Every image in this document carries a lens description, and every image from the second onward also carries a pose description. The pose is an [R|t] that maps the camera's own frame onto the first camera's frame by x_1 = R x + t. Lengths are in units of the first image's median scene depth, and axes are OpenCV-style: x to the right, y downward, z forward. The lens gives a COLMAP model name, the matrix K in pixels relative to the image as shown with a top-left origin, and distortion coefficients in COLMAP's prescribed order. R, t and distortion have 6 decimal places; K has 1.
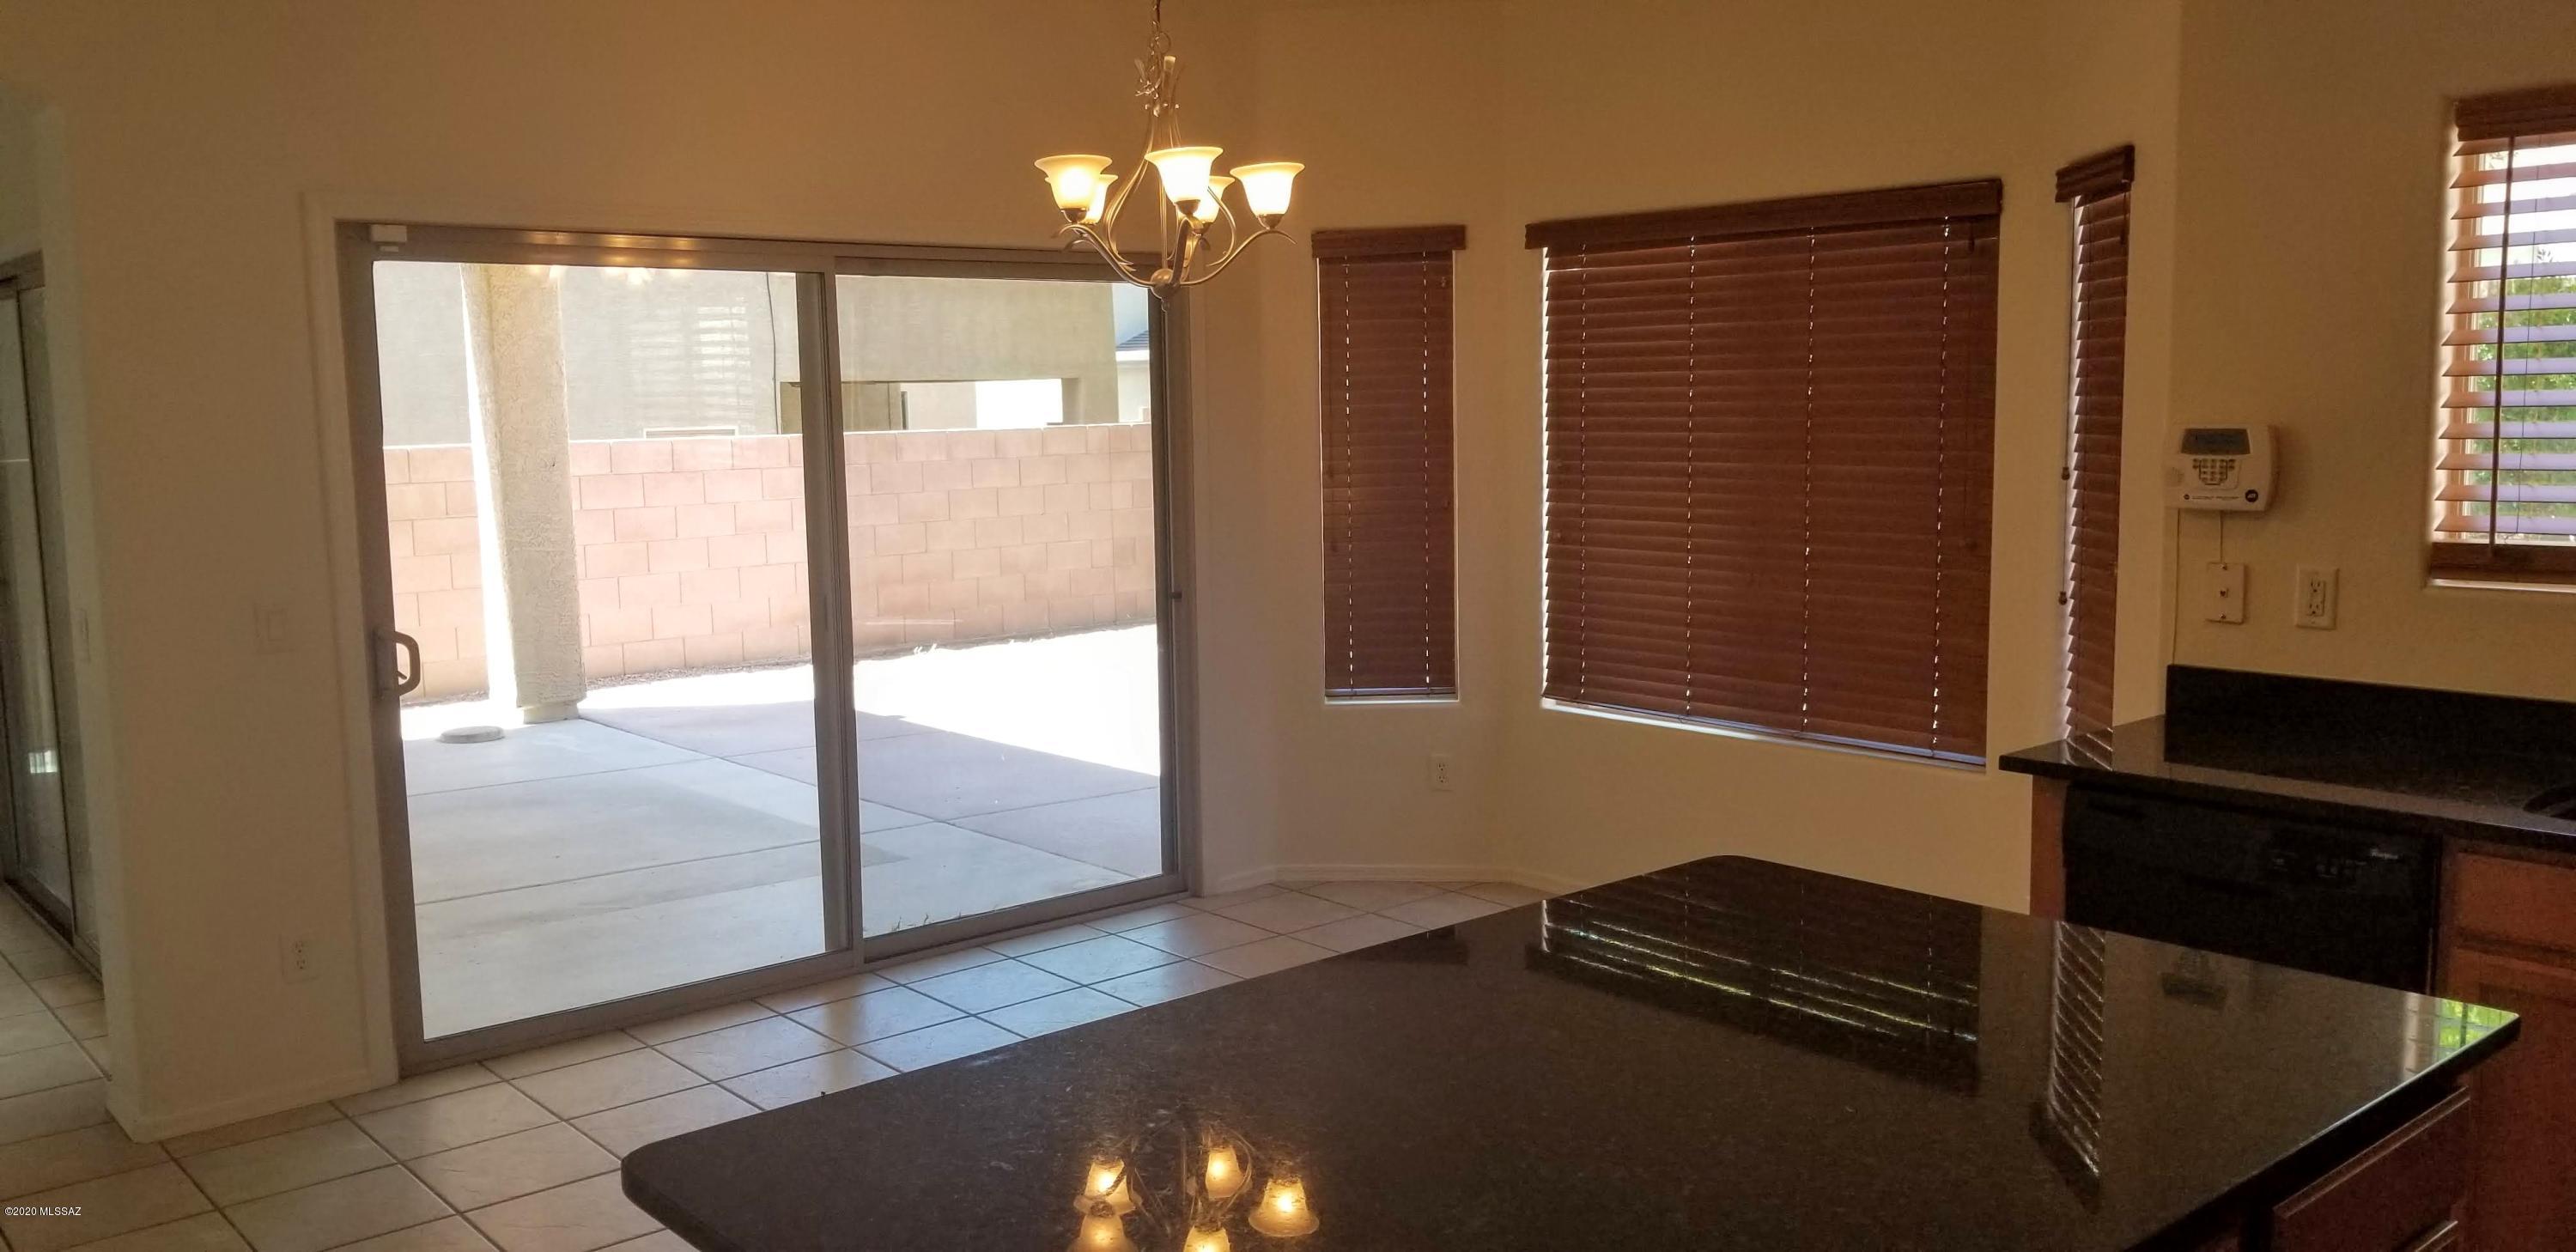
lens RADIAL K [[2034.5, 0, 1282.9], [0, 2034.5, 632.7], [0, 0, 1]] dist [0.062492, -0.041805]
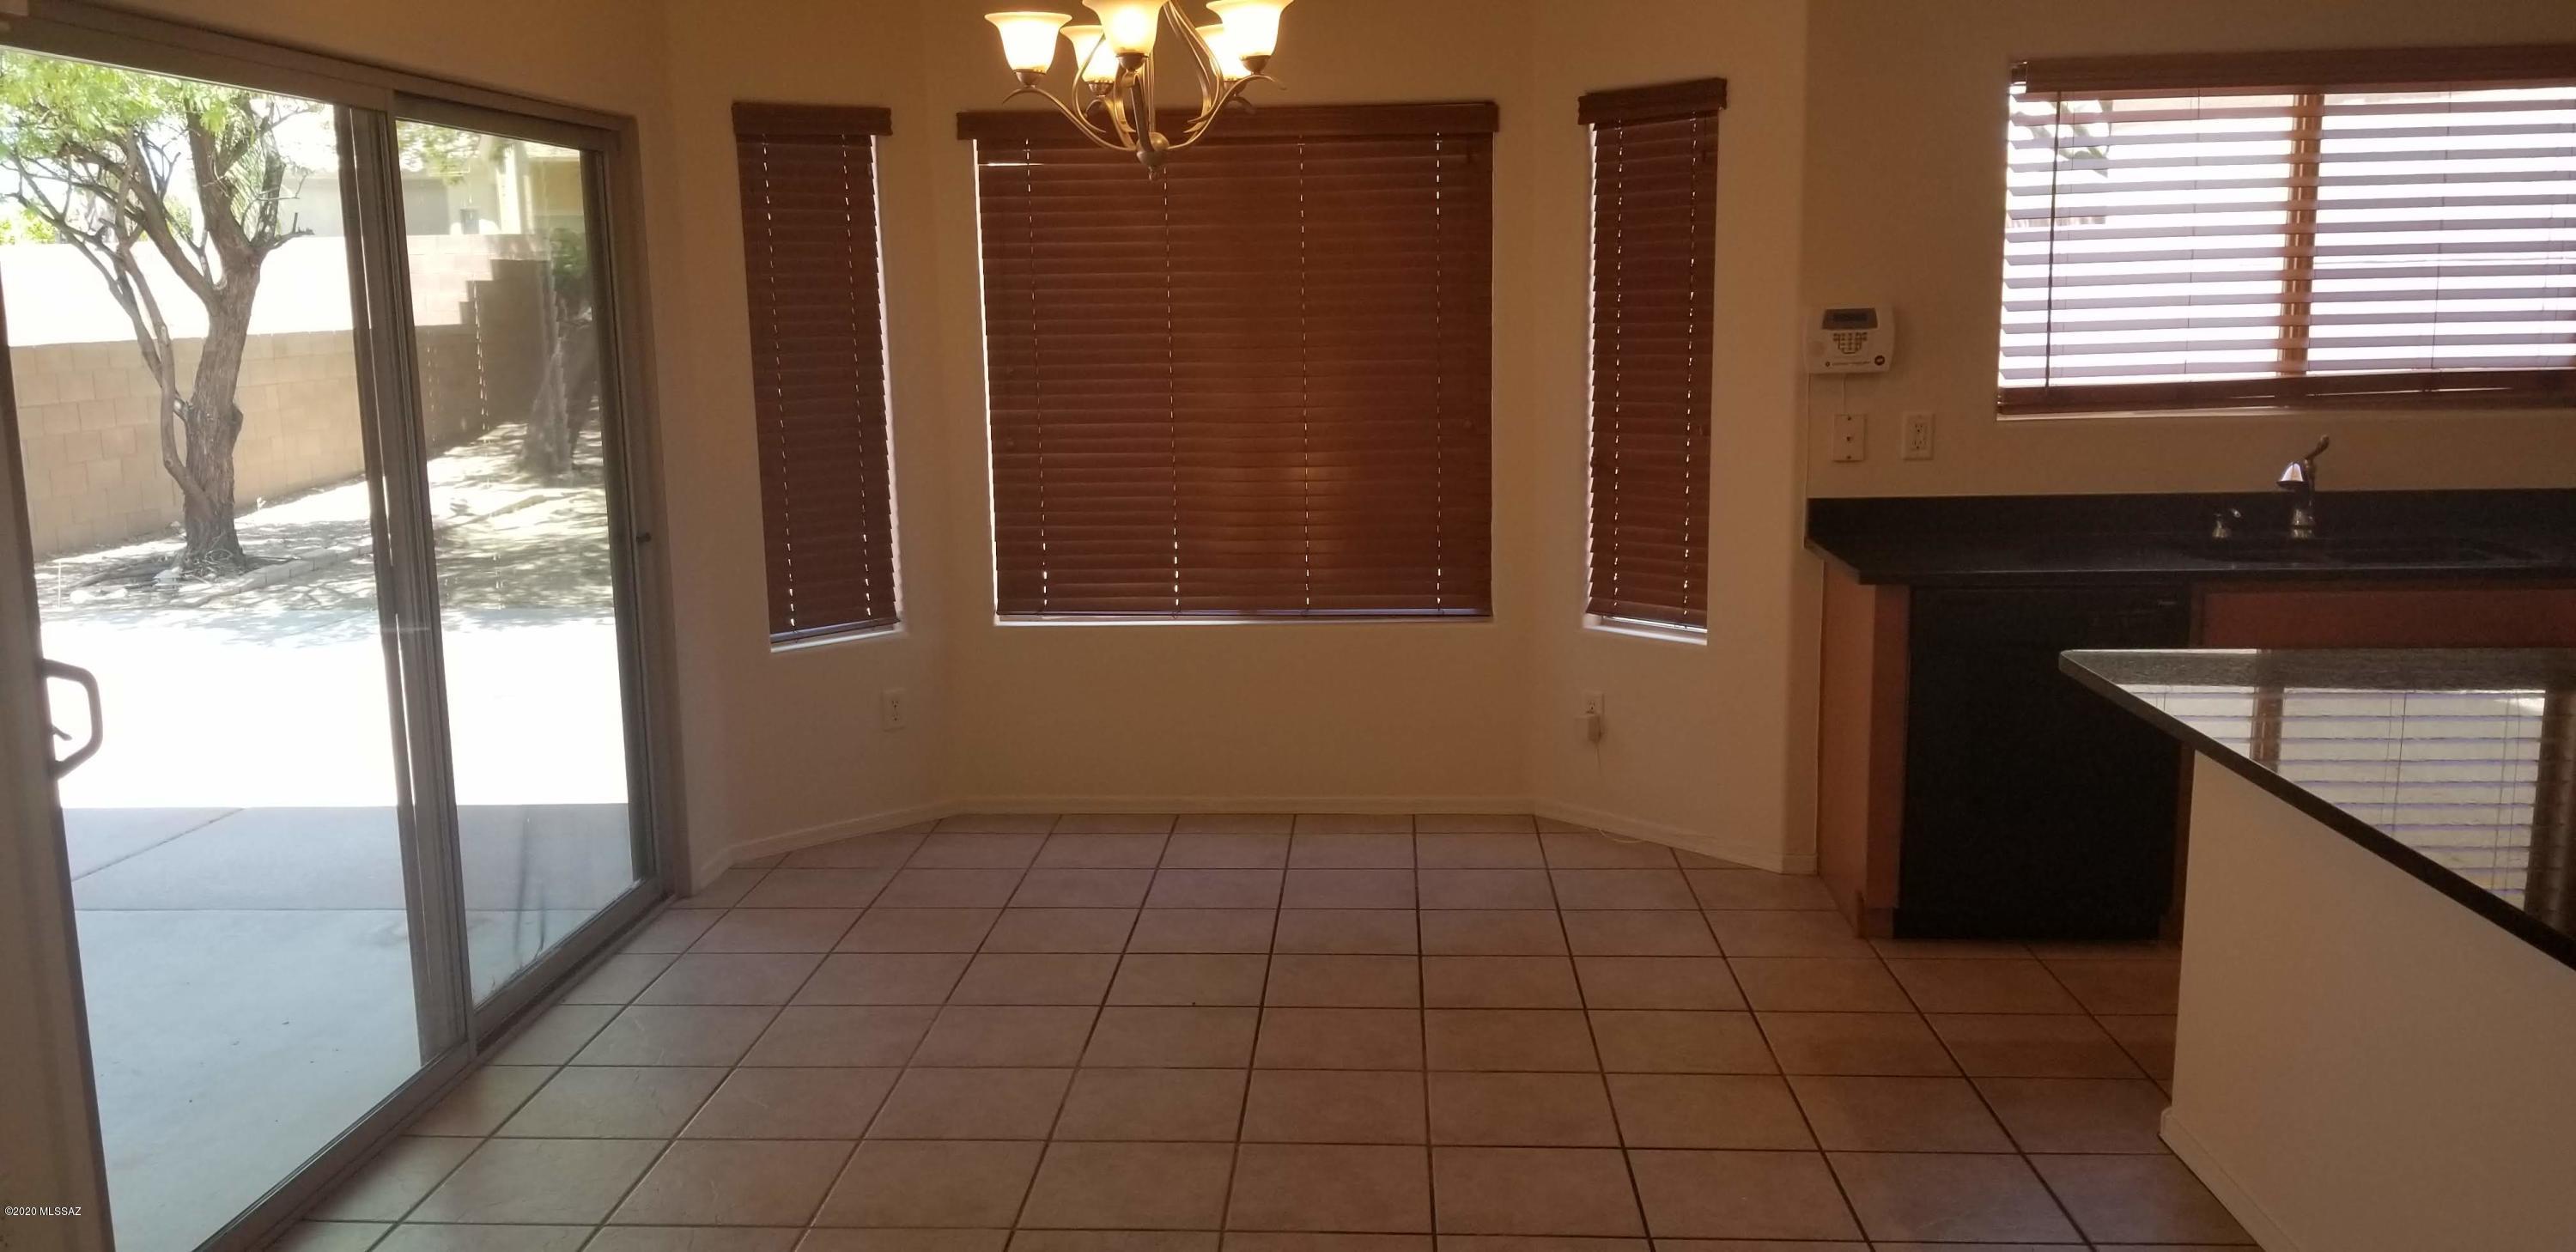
lens RADIAL K [[2034.5, 0, 1298.6], [0, 2034.5, 627.1], [0, 0, 1]] dist [0.062492, -0.041805]
pose [[0.686441, -0.112949, 0.718360, -0.544132], [0.095034, 0.993325, 0.065371, -0.013610], [-0.720948, 0.023396, 0.692594, 0.276147]]
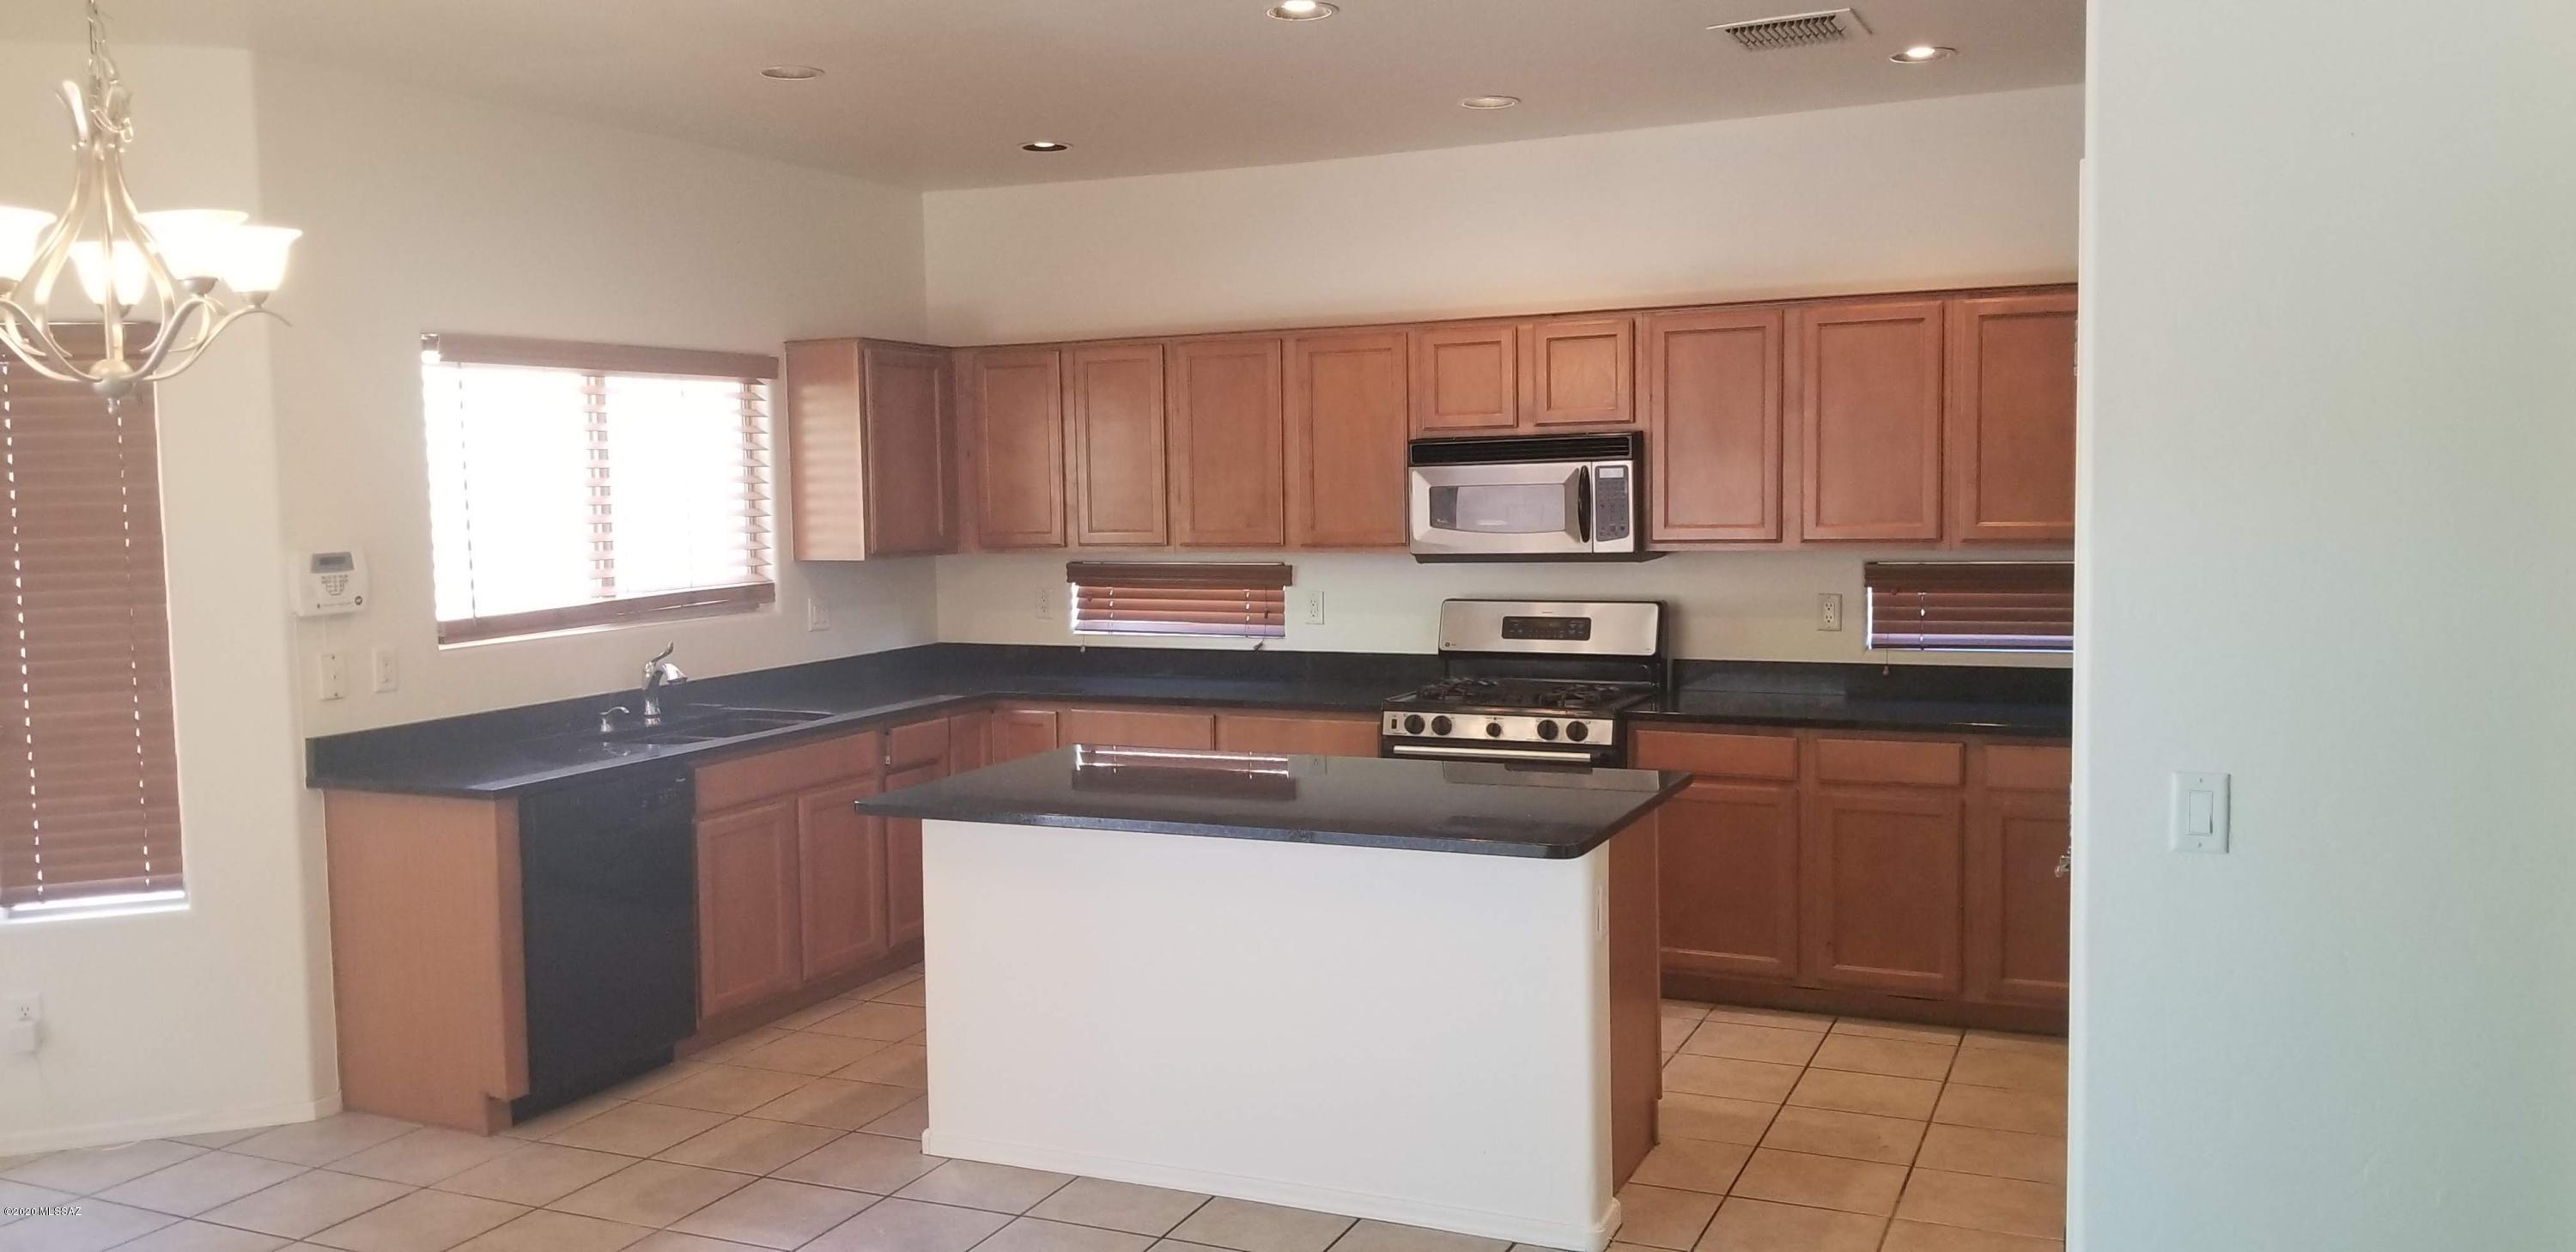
lens RADIAL K [[2034.5, 0, 1215.0], [0, 2034.5, 646.3], [0, 0, 1]] dist [0.062492, -0.041805]
pose [[-0.414393, -0.050350, 0.908704, -0.750600], [0.140272, 0.983004, 0.118435, -0.088040], [-0.899223, 0.176545, -0.400287, 0.772923]]
